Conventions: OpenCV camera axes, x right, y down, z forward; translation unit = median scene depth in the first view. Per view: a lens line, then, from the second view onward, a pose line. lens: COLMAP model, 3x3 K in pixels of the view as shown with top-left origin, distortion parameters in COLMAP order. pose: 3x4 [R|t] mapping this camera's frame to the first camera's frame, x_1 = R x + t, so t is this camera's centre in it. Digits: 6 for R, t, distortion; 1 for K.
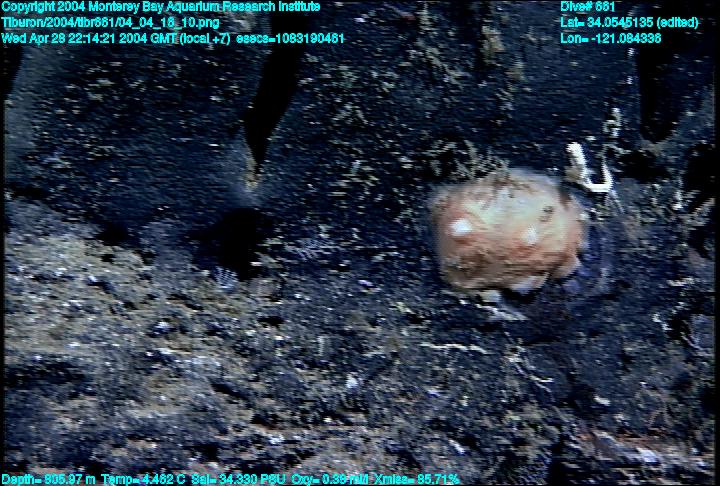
lens RADIAL K [[2746.7, 0, 360.0], [0, 2746.7, 243.0], [0, 0, 1]] dist [0.777791, -1.430201]
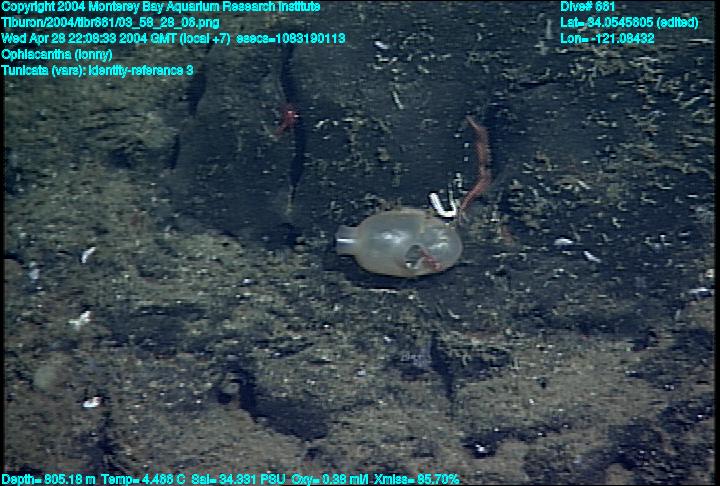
lens RADIAL K [[2746.7, 0, 360.0], [0, 2746.7, 243.0], [0, 0, 1]] dist [0.777791, -1.430201]
pose [[0.982467, -0.011644, -0.186072, 0.396777], [0.030013, 0.994908, 0.096213, -0.194633], [0.184004, -0.100110, 0.977814, -0.996156]]
